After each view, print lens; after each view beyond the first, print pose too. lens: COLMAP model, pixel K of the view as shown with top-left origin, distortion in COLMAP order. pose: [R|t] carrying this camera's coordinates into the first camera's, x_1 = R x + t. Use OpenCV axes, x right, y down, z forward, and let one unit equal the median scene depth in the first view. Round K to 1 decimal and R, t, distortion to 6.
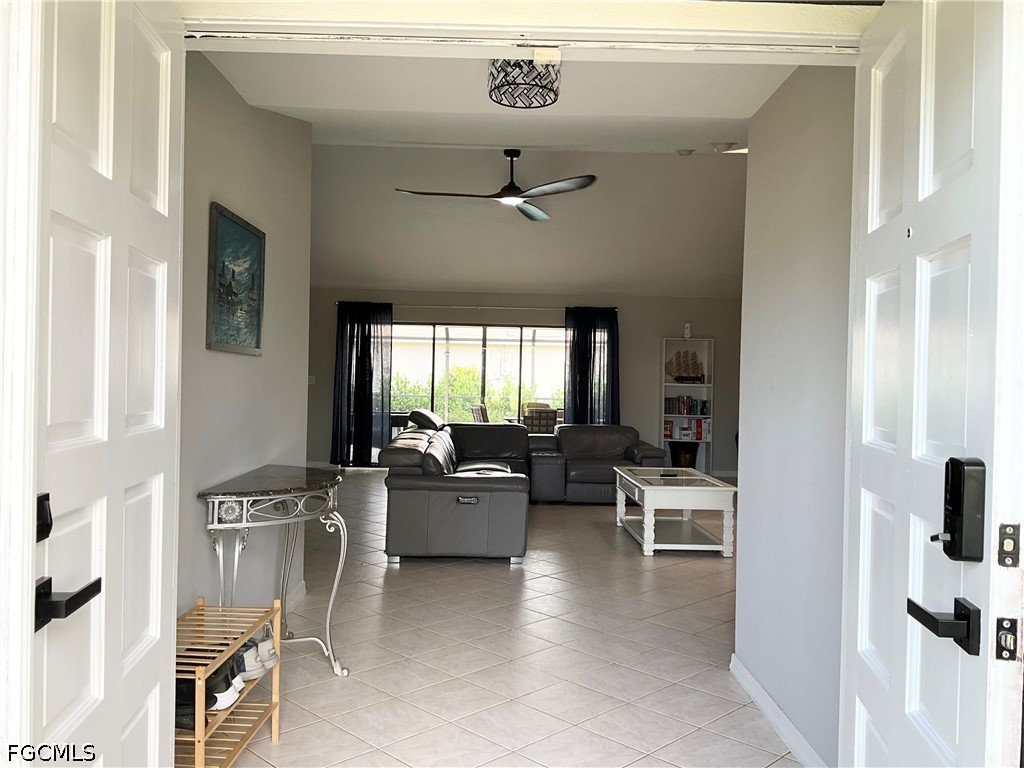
lens RADIAL K [[849.6, 0, 504.9], [0, 849.6, 387.8], [0, 0, 1]] dist [0.090550, -0.175674]
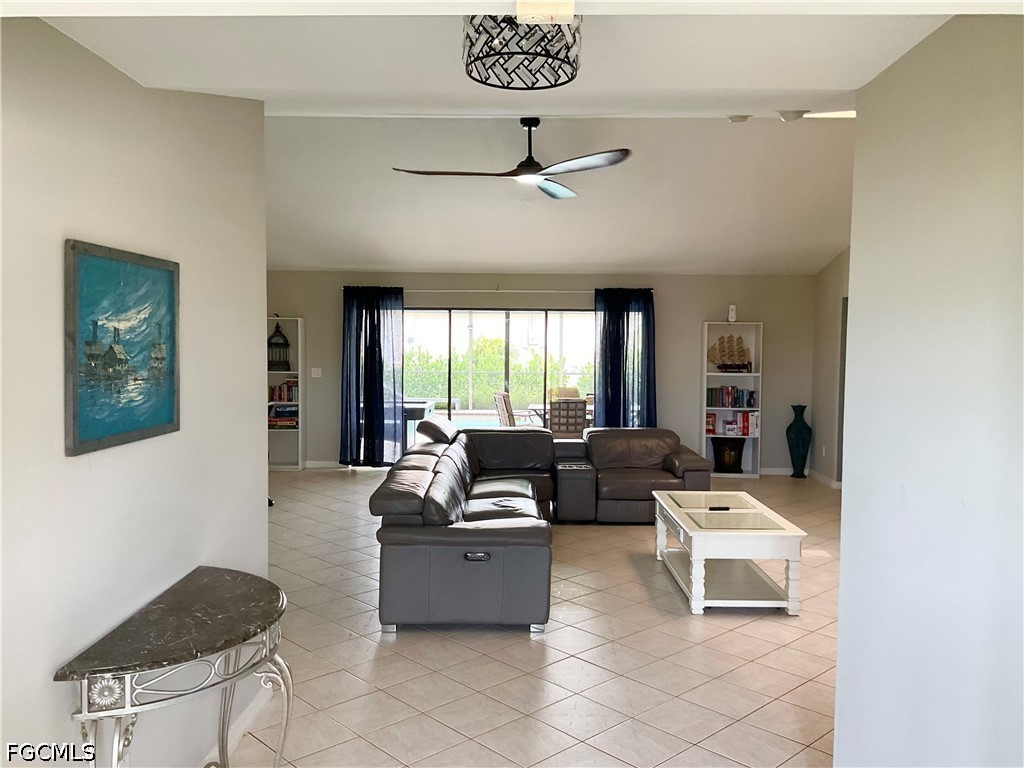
lens RADIAL K [[849.6, 0, 506.6], [0, 849.6, 387.8], [0, 0, 1]] dist [0.090550, -0.175674]
pose [[0.999337, -0.011969, -0.034395, 0.011390], [0.013690, 0.998643, 0.050239, -0.055065], [0.033747, -0.050676, 0.998145, 0.141458]]
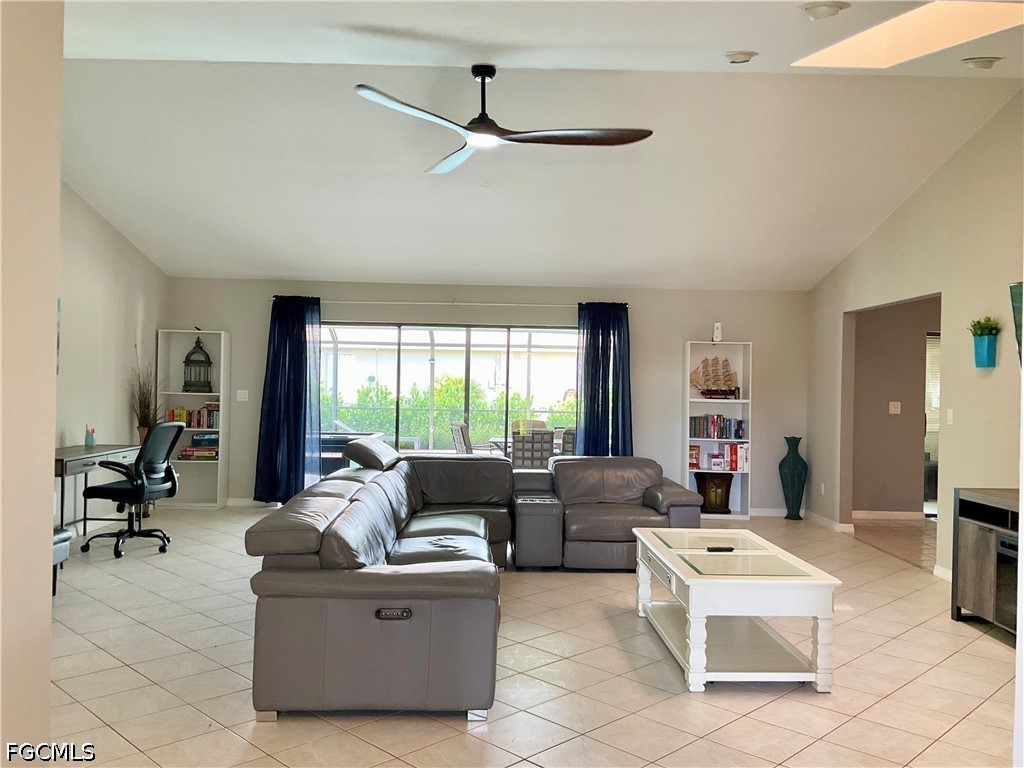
lens RADIAL K [[849.6, 0, 511.3], [0, 849.6, 386.3], [0, 0, 1]] dist [0.090550, -0.175674]
pose [[0.999976, -0.003091, 0.006219, 0.025698], [0.003150, 0.999951, -0.009430, -0.014405], [-0.006190, 0.009449, 0.999936, 0.310668]]
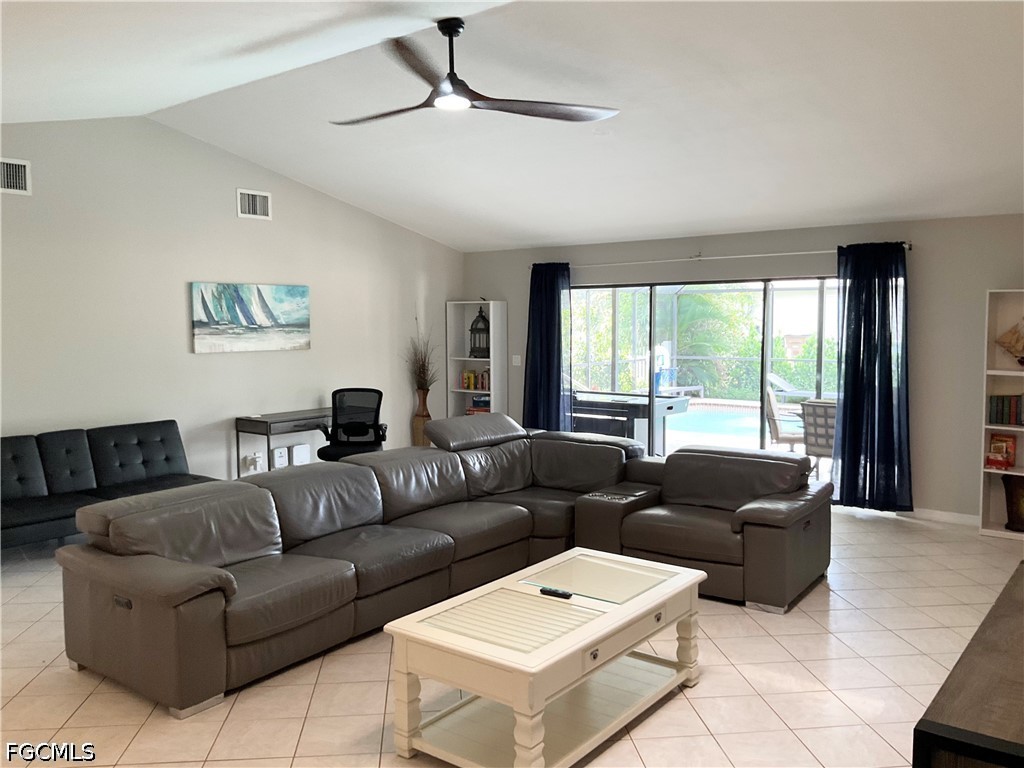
lens RADIAL K [[849.6, 0, 497.5], [0, 849.6, 378.3], [0, 0, 1]] dist [0.090550, -0.175674]
pose [[0.775214, 0.016440, -0.631484, 0.434292], [0.015741, 0.998848, 0.045328, -0.045216], [0.631502, -0.045079, 0.774063, 0.521020]]
